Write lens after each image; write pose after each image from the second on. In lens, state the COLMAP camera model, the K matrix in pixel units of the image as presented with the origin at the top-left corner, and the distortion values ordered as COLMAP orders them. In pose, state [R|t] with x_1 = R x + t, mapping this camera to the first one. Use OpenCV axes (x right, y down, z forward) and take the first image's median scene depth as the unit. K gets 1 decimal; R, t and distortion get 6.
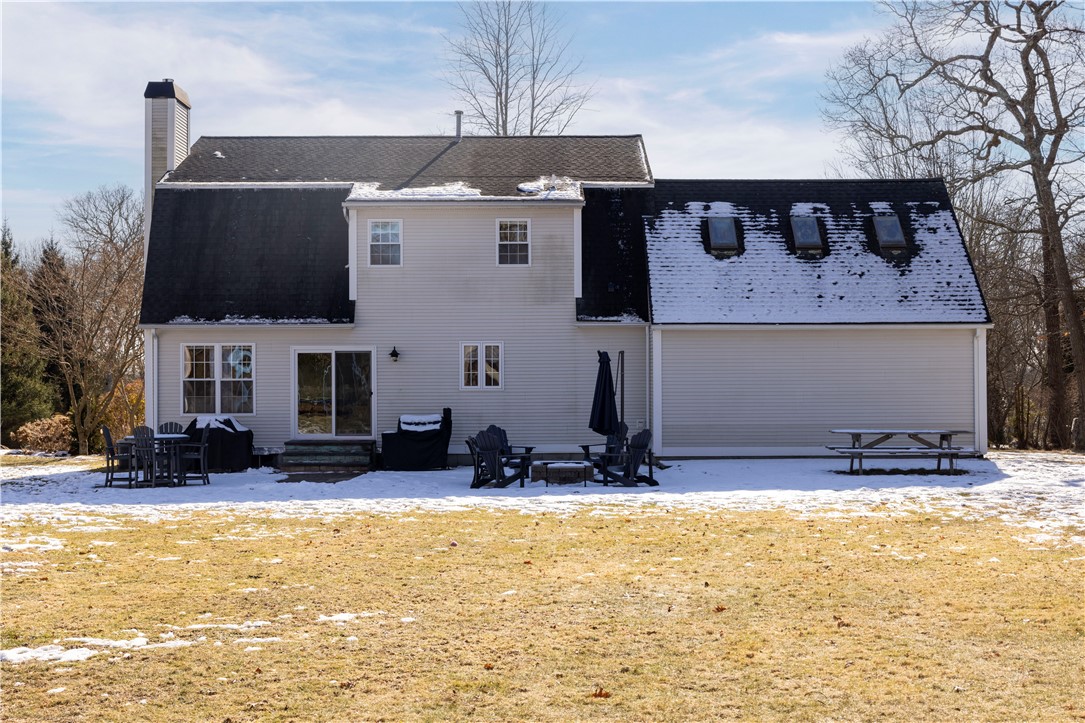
lens RADIAL K [[1440.4, 0, 542.9], [0, 1440.4, 367.3], [0, 0, 1]] dist [0.000749, 0.000000]
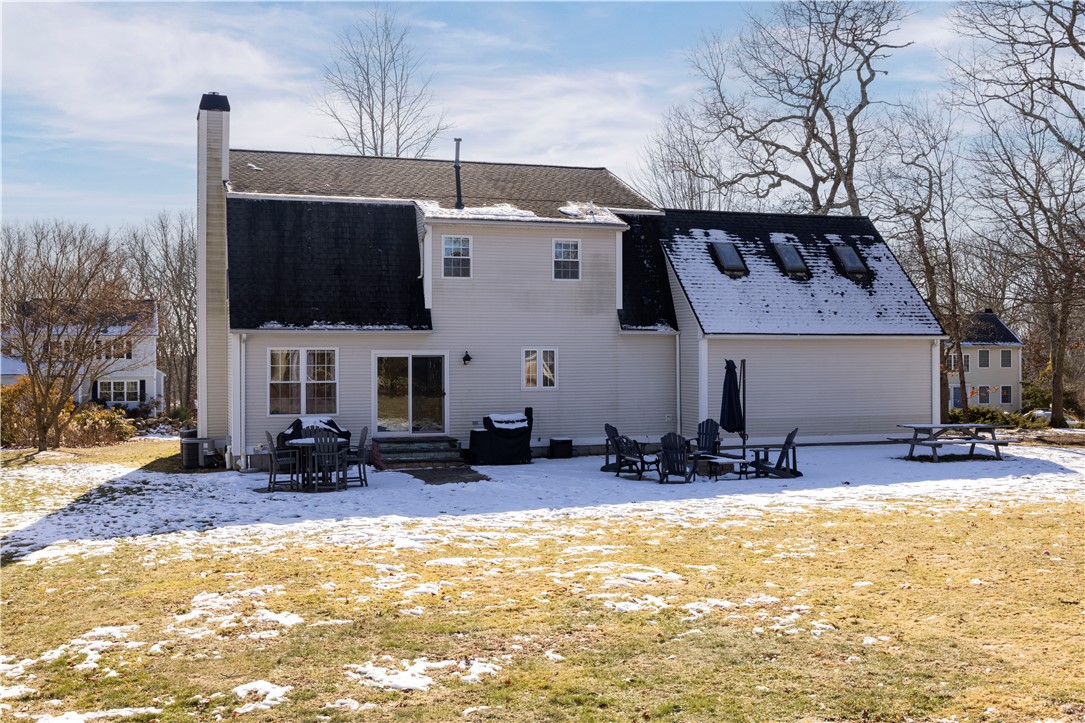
lens RADIAL K [[1208.7, 0, 541.9], [0, 1208.7, 354.7], [0, 0, 1]] dist [-0.012578, 0.000000]
pose [[0.947406, 0.002072, 0.320027, -0.342760], [-0.002469, 0.999997, 0.000836, -0.012652], [-0.320025, -0.001582, 0.947408, 0.106151]]
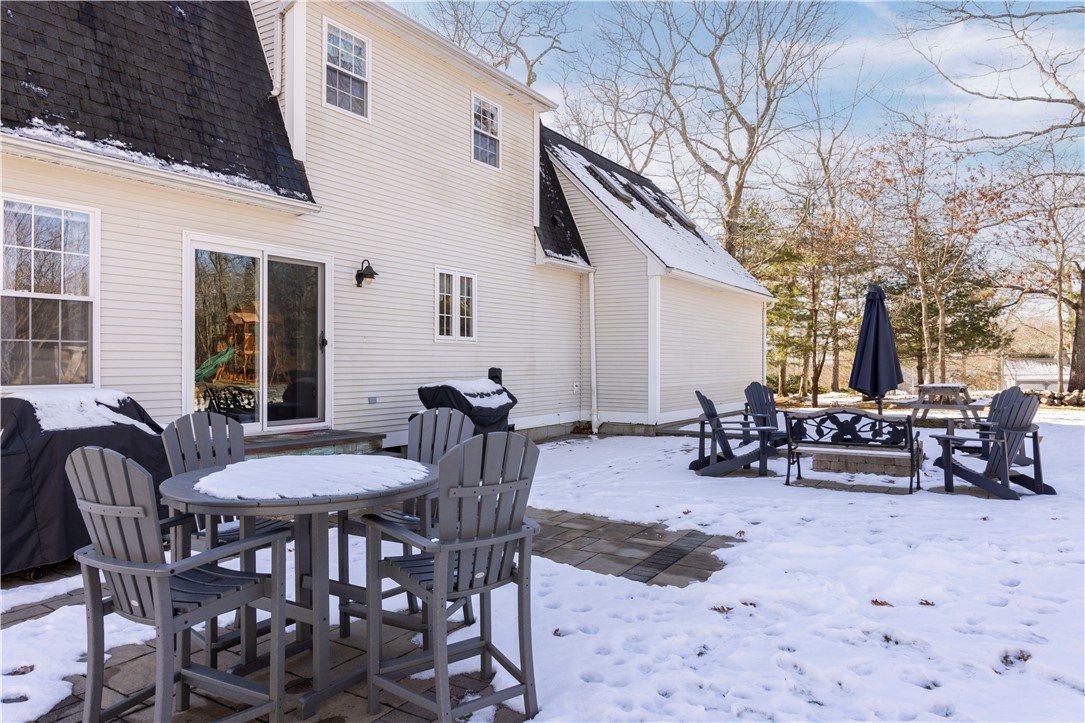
lens RADIAL K [[737.5, 0, 545.1], [0, 737.5, 364.1], [0, 0, 1]] dist [-0.003215, -0.001807]
pose [[0.538417, 0.003913, 0.842669, -0.305931], [-0.006661, 0.999978, -0.000387, 0.025720], [-0.842652, -0.005405, 0.538431, 0.782906]]
